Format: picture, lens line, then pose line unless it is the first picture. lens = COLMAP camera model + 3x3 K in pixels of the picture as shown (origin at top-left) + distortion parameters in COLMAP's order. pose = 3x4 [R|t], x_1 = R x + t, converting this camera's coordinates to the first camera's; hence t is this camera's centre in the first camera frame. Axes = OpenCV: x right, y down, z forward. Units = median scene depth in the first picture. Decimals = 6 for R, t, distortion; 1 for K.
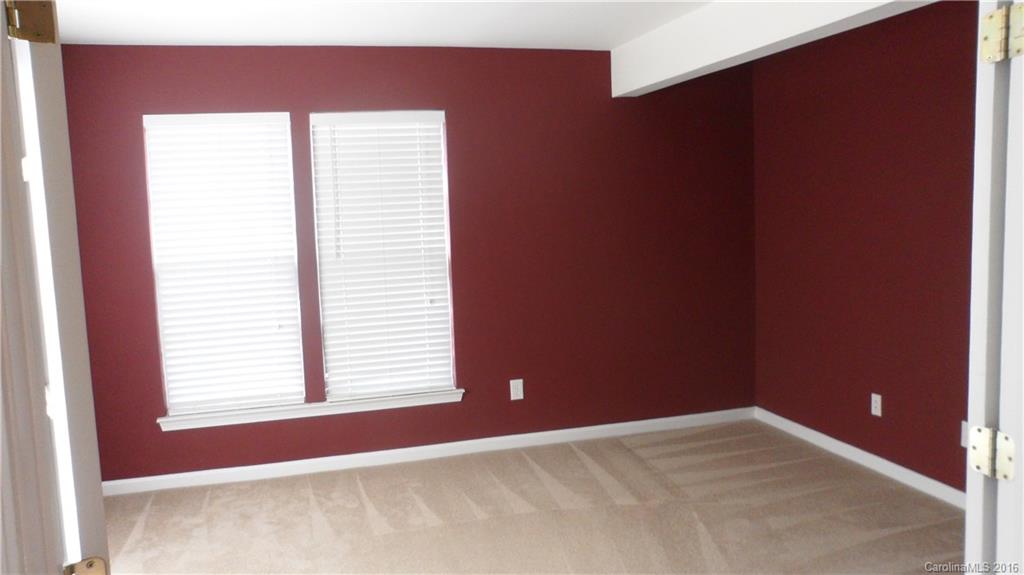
lens RADIAL K [[835.5, 0, 497.3], [0, 835.5, 287.4], [0, 0, 1]] dist [-0.027780, 0.011025]
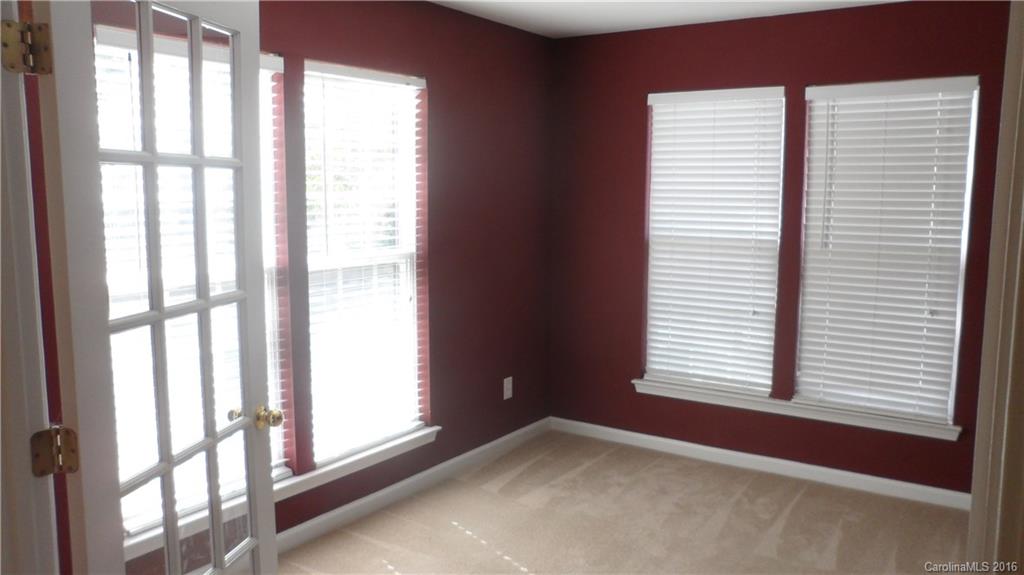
lens RADIAL K [[835.5, 0, 497.3], [0, 835.5, 287.4], [0, 0, 1]] dist [-0.027780, 0.011025]
pose [[0.656681, 0.138412, -0.741358, 0.258164], [-0.110863, 0.990052, 0.086643, -0.033198], [0.745975, 0.025292, 0.665493, 0.148626]]
